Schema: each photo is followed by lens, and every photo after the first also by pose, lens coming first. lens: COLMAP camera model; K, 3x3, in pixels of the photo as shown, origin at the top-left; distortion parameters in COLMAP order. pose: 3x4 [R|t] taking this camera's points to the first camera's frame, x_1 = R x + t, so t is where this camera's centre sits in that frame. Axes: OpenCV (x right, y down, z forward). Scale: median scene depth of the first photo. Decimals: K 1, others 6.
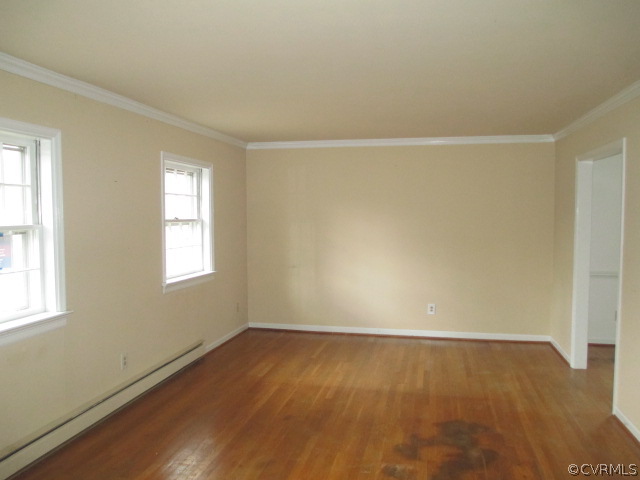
lens RADIAL K [[535.4, 0, 320.0], [0, 535.4, 240.0], [0, 0, 1]] dist [-0.000382, -0.000533]
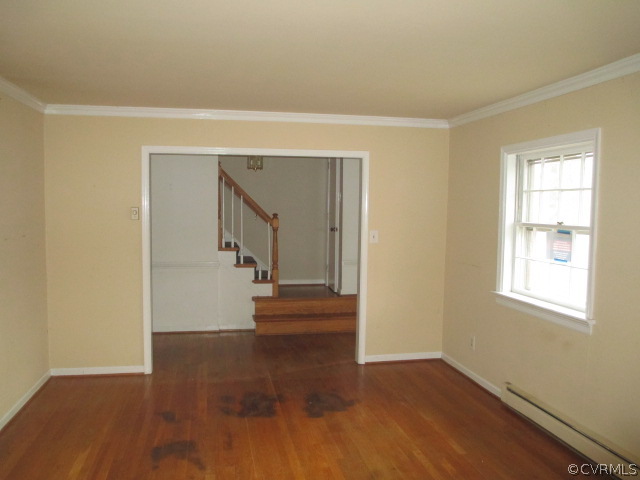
lens RADIAL K [[535.4, 0, 320.0], [0, 535.4, 240.0], [0, 0, 1]] dist [-0.000382, -0.000533]
pose [[-0.916187, 0.014438, -0.400492, 0.366136], [-0.033203, 0.993180, 0.111762, -0.104051], [0.399374, 0.115693, -0.909459, 1.796836]]
